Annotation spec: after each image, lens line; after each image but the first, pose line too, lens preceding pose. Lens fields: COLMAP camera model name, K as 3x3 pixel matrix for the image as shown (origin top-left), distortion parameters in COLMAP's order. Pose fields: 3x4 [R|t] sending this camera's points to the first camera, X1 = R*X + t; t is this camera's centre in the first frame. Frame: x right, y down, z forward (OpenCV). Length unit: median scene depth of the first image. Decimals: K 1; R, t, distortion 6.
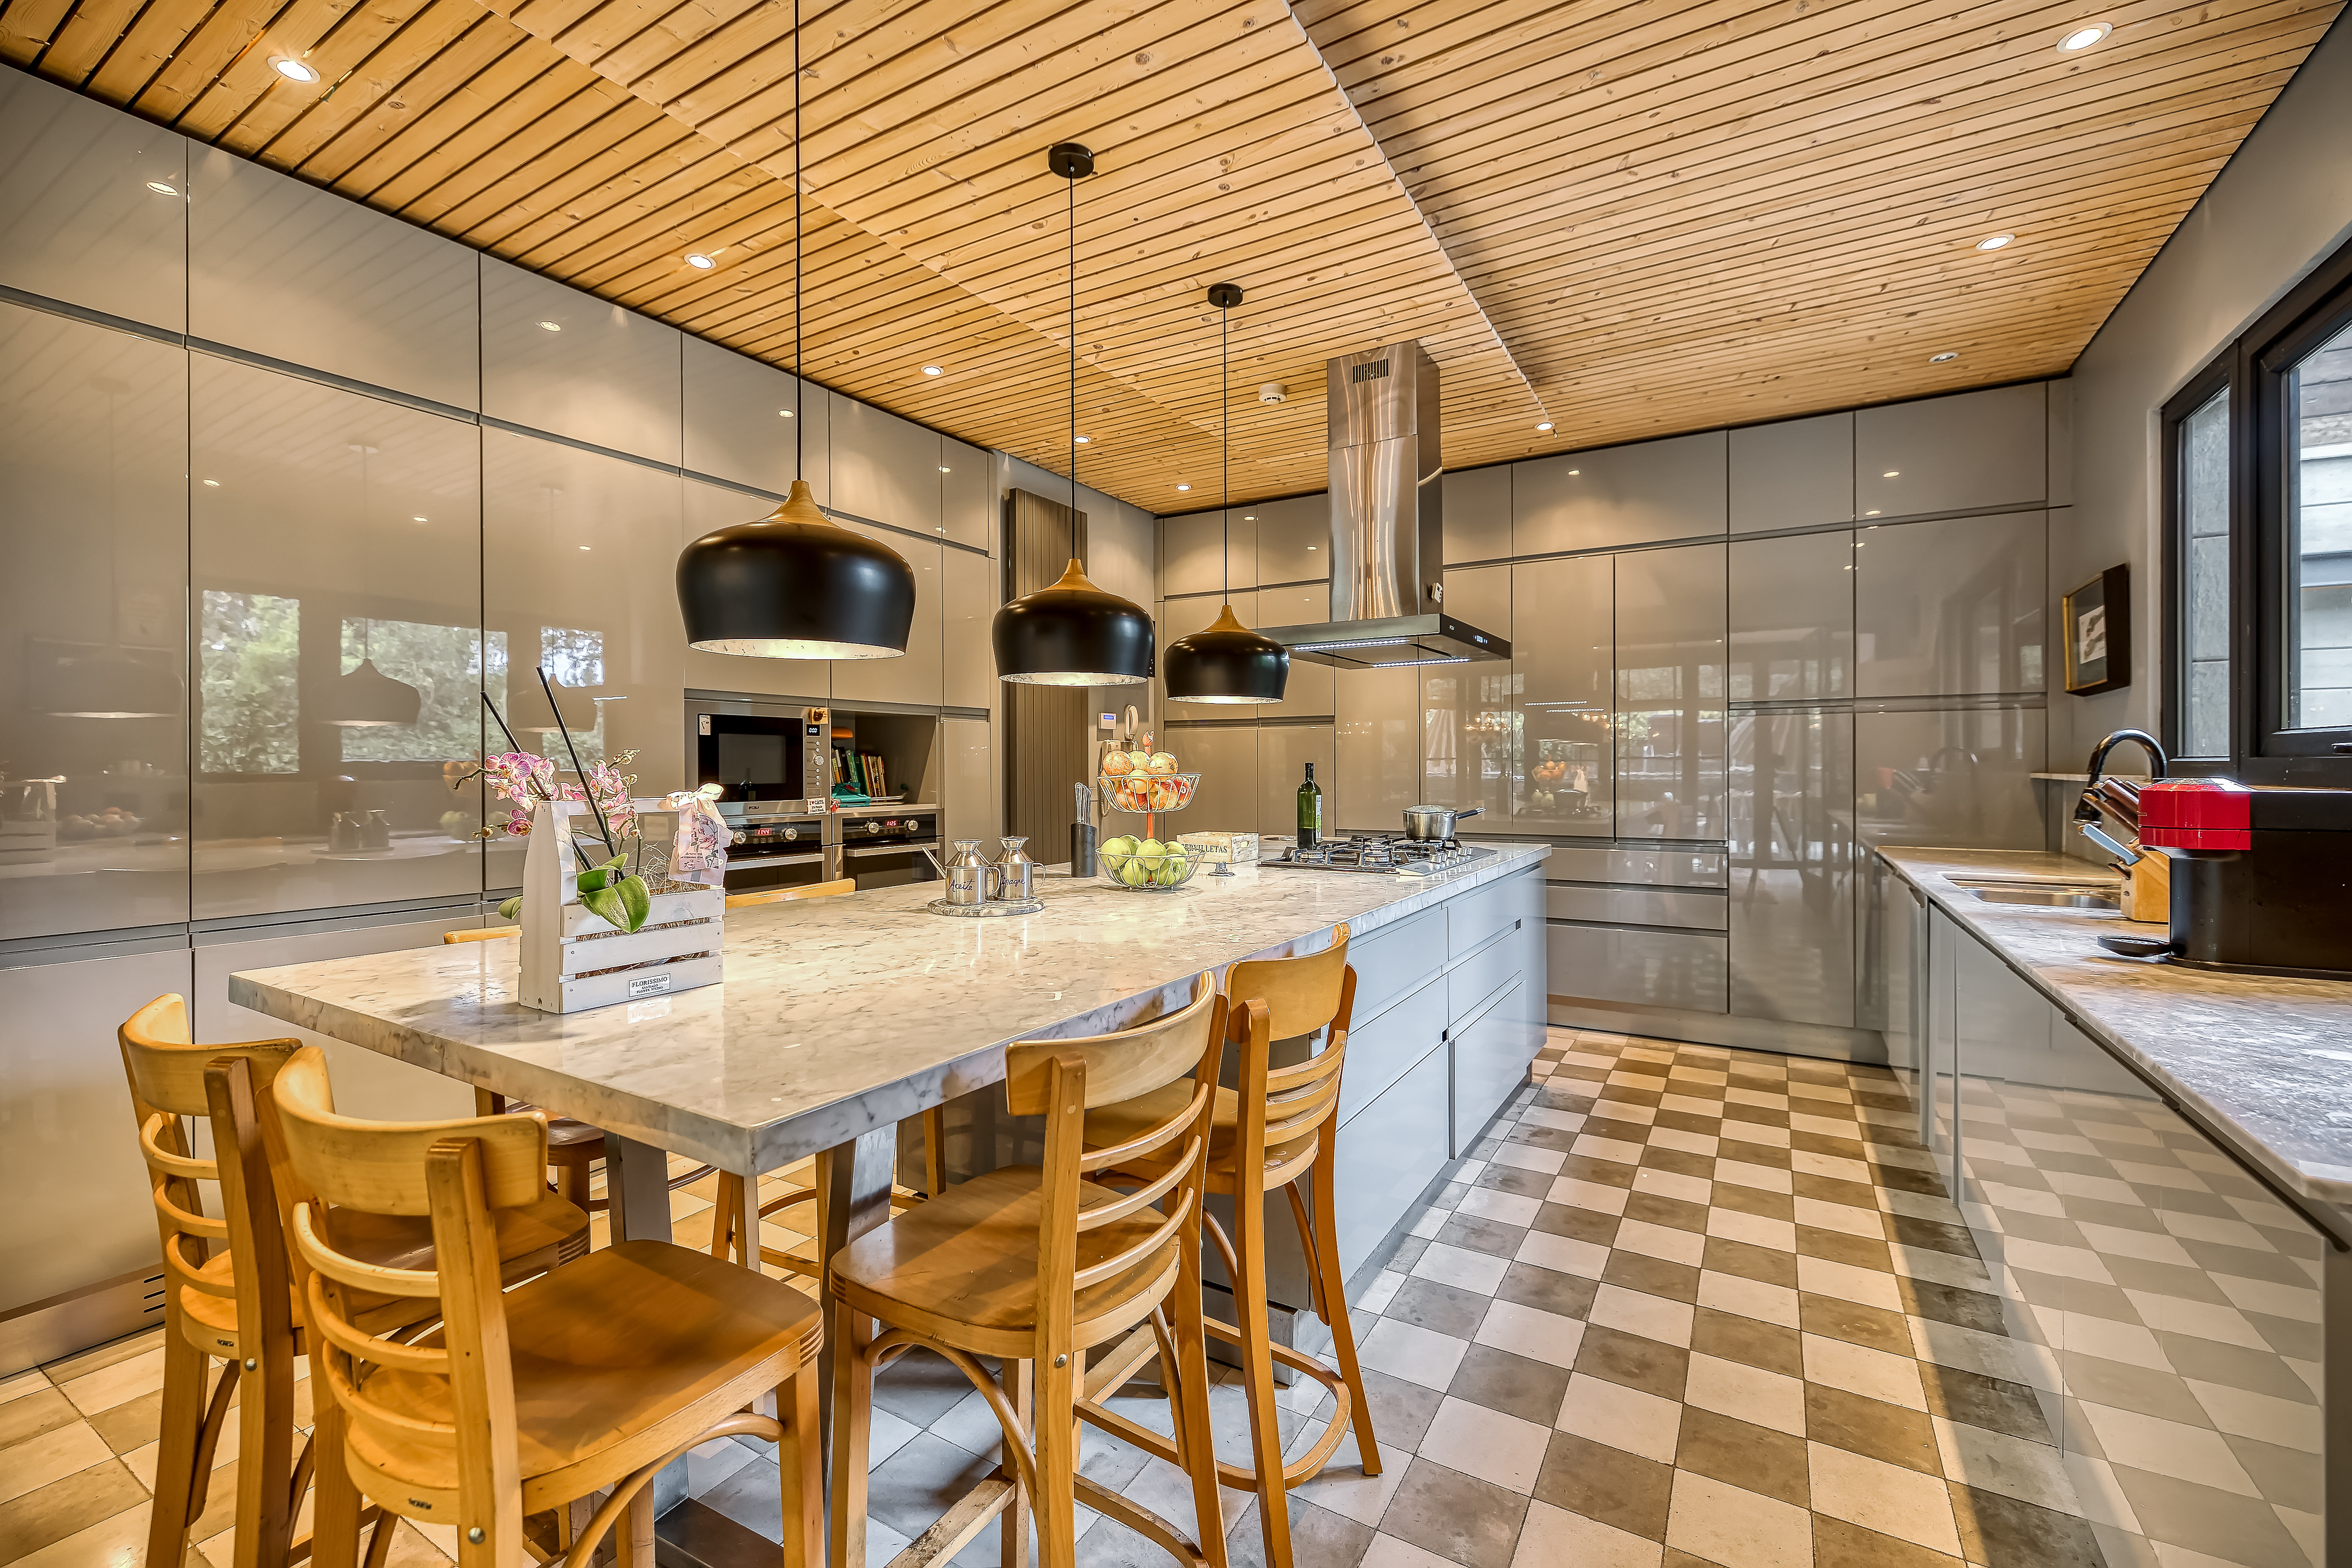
lens RADIAL K [[1001.8, 0, 1169.3], [0, 1001.8, 772.9], [0, 0, 1]] dist [-0.000405, -0.001113]
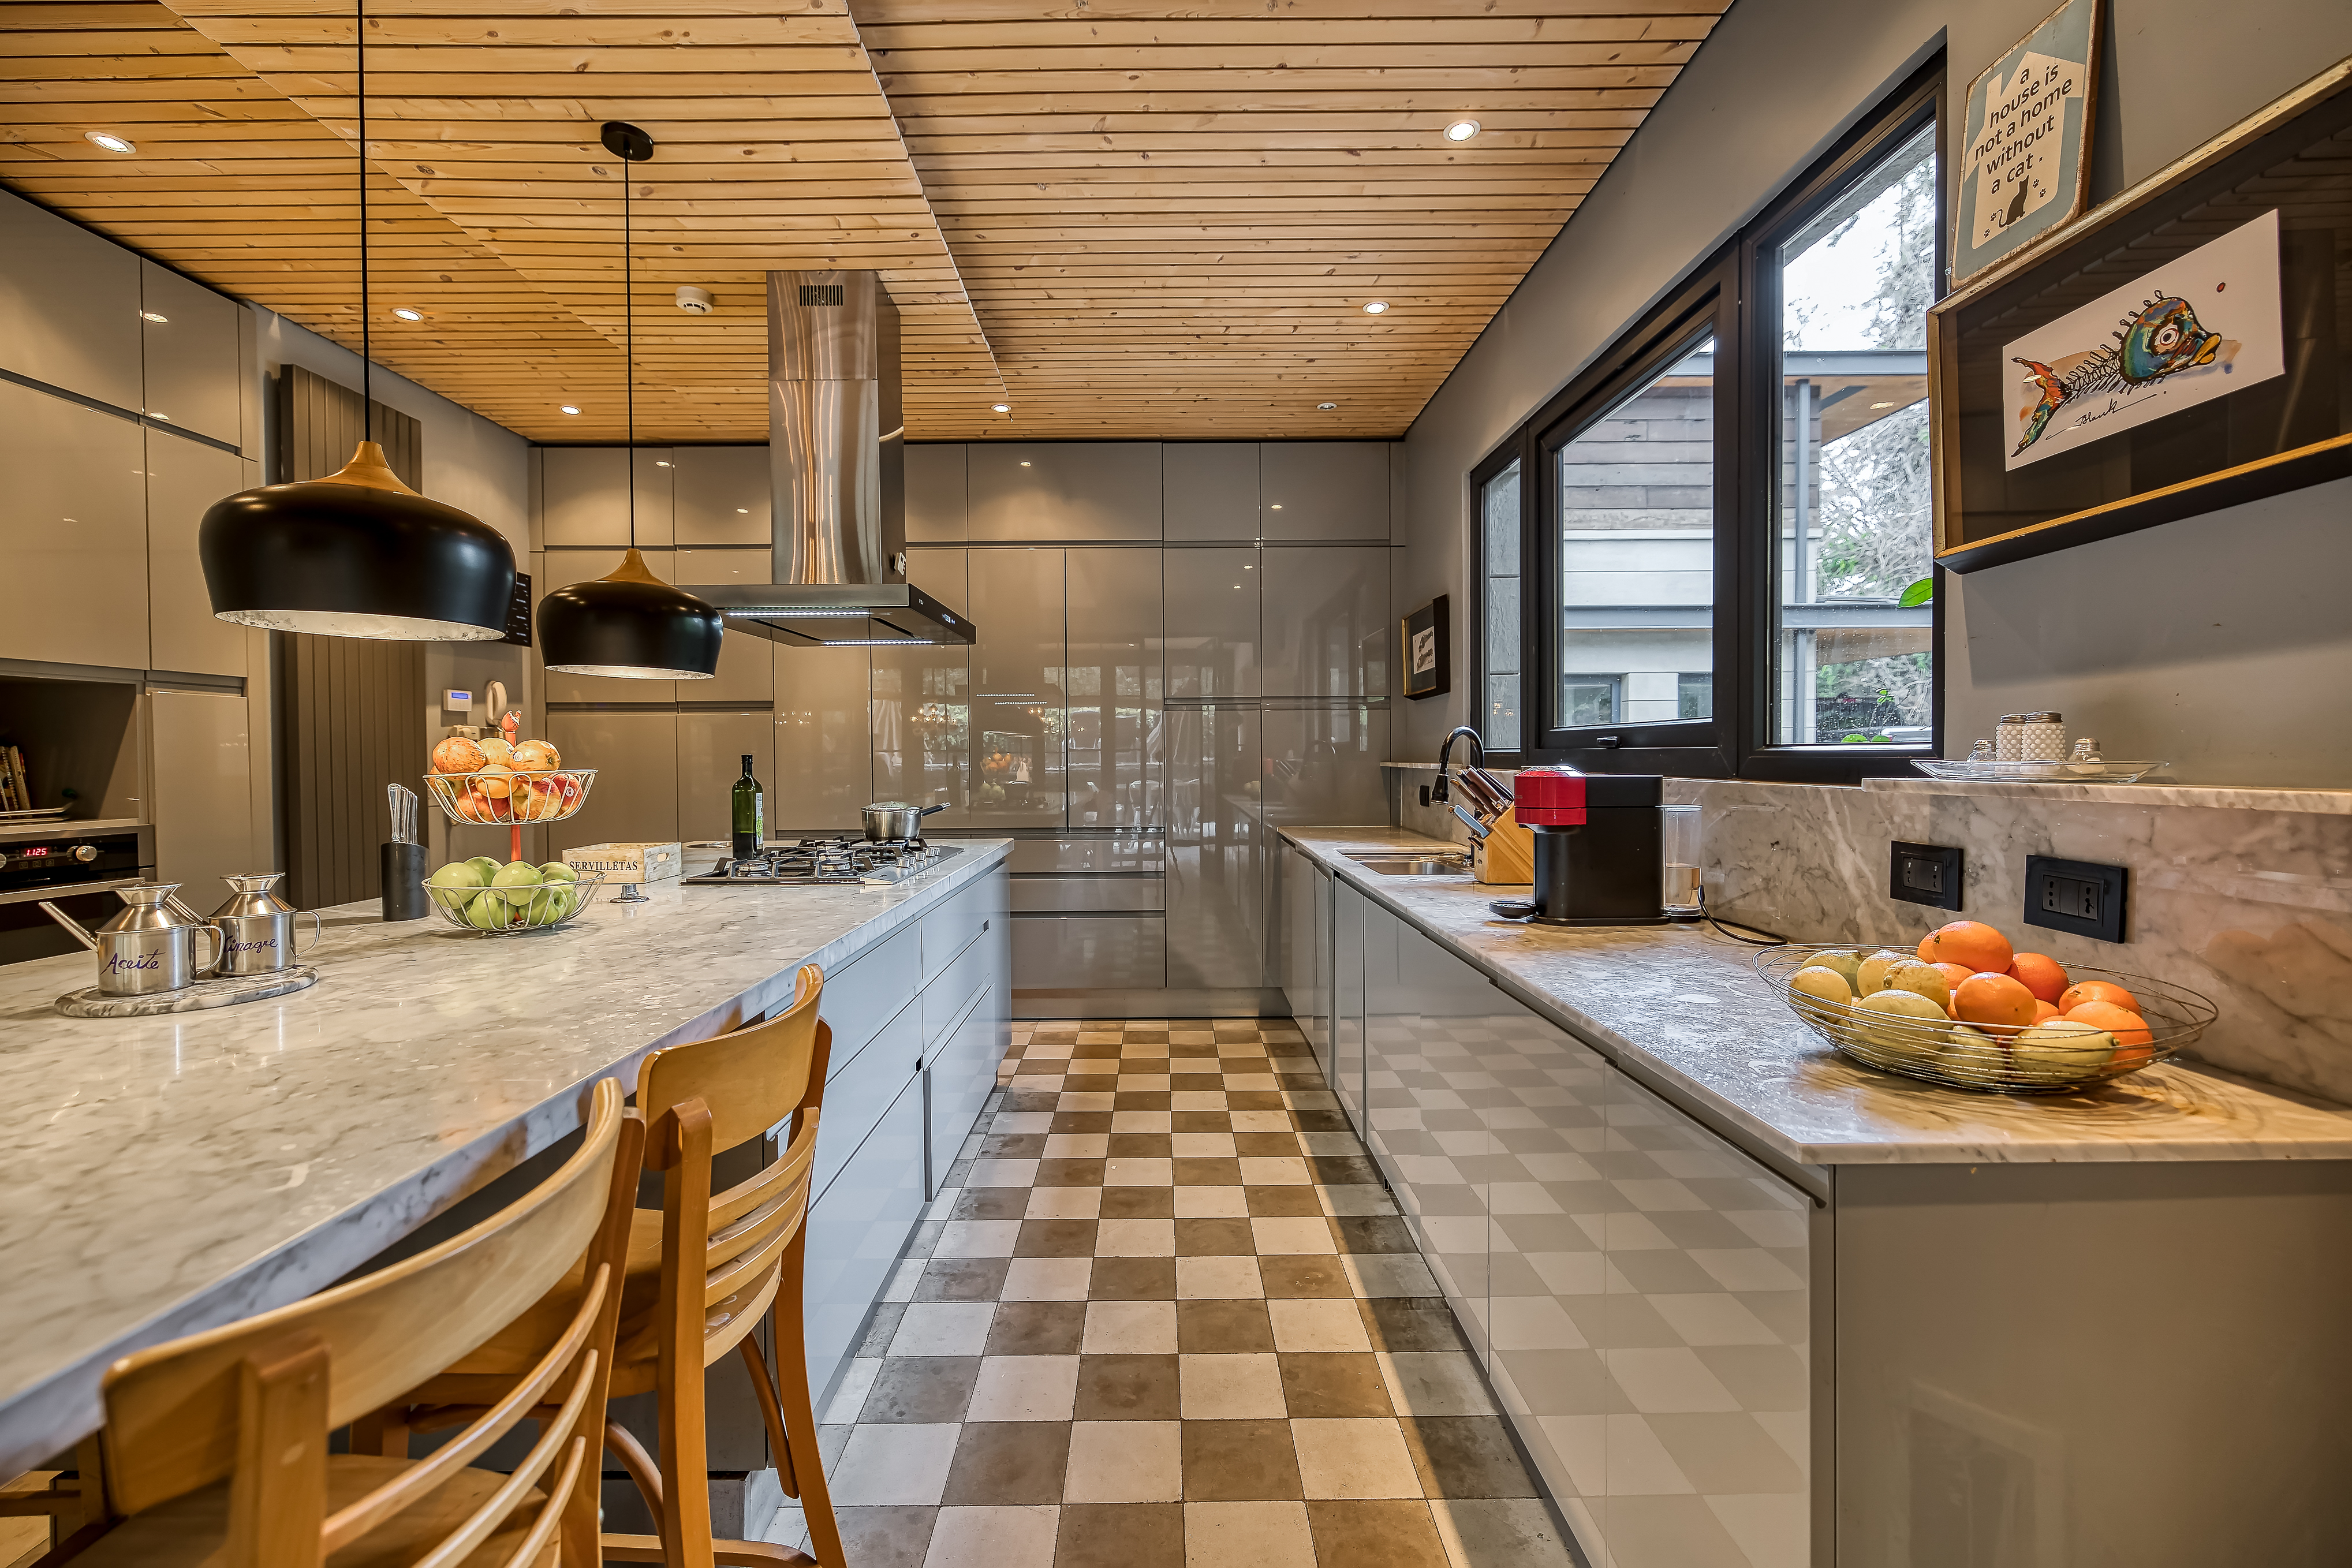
lens RADIAL K [[1001.8, 0, 1168.4], [0, 1001.8, 770.0], [0, 0, 1]] dist [-0.000405, -0.001113]
pose [[0.854393, -0.009668, 0.519537, 0.006781], [0.007013, 0.999950, 0.007075, -0.000848], [-0.519580, -0.002402, 0.854419, 0.128354]]
